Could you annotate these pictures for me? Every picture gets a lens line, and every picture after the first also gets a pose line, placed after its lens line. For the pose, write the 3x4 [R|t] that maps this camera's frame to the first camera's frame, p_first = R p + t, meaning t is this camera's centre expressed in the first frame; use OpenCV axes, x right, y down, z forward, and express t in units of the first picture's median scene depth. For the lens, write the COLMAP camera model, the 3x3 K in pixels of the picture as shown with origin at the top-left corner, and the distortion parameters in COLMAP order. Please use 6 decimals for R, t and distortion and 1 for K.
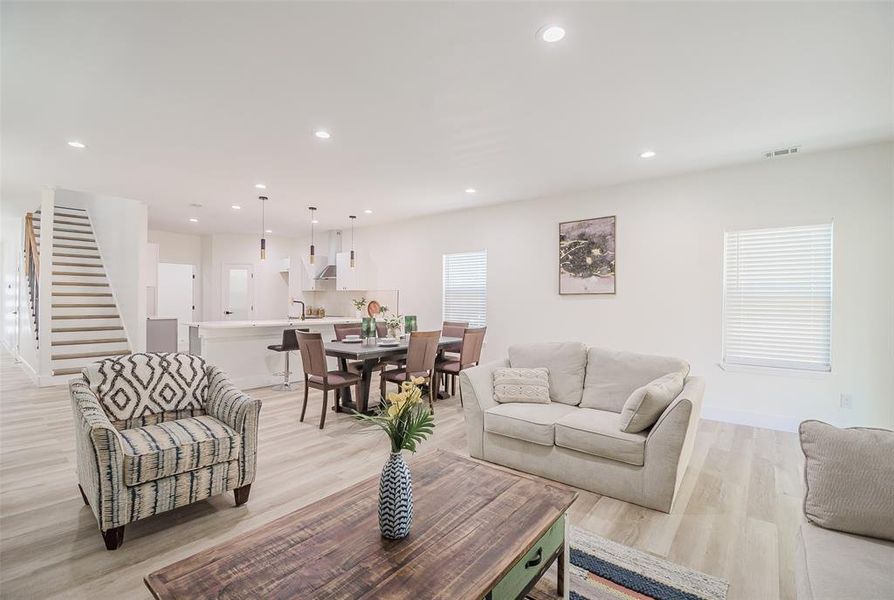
lens RADIAL K [[400.3, 0, 460.6], [0, 400.3, 301.2], [0, 0, 1]] dist [-0.018859, -0.001684]
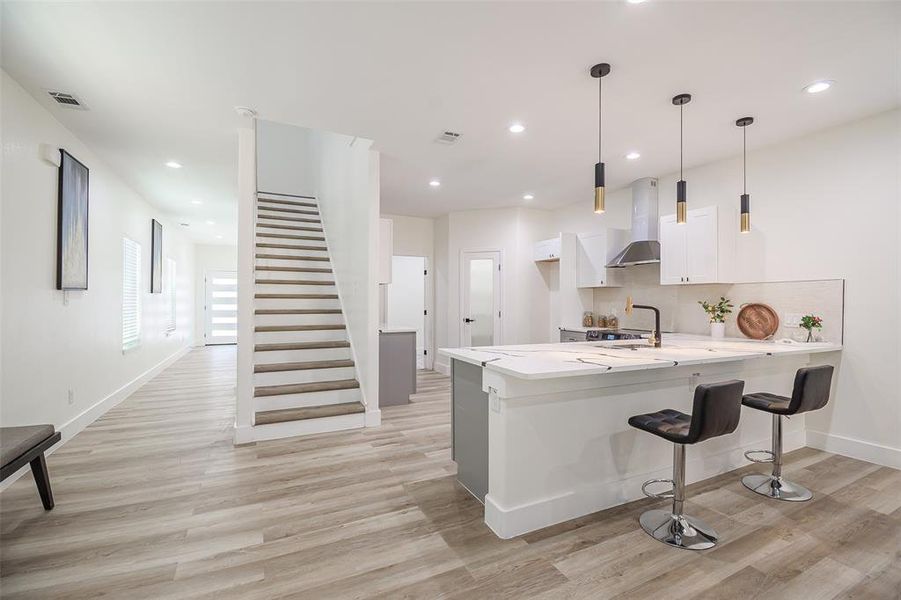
lens RADIAL K [[395.2, 0, 455.9], [0, 395.2, 301.4], [0, 0, 1]] dist [0.002006, -0.013851]
pose [[0.895898, -0.005285, -0.444229, -0.476600], [0.003577, 0.999983, -0.004682, -0.003868], [0.444246, 0.002606, 0.895901, 0.578826]]
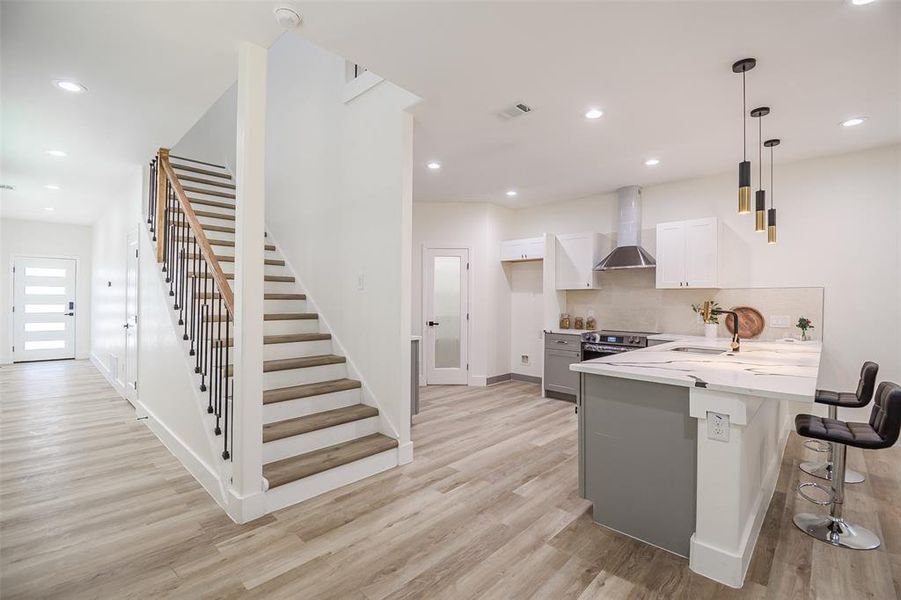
lens RADIAL K [[395.2, 0, 456.7], [0, 395.2, 301.3], [0, 0, 1]] dist [0.002006, -0.013851]
pose [[0.995277, -0.000488, -0.097072, -0.800989], [0.000376, 0.999999, -0.001168, -0.011633], [0.097072, 0.001126, 0.995277, 0.600118]]
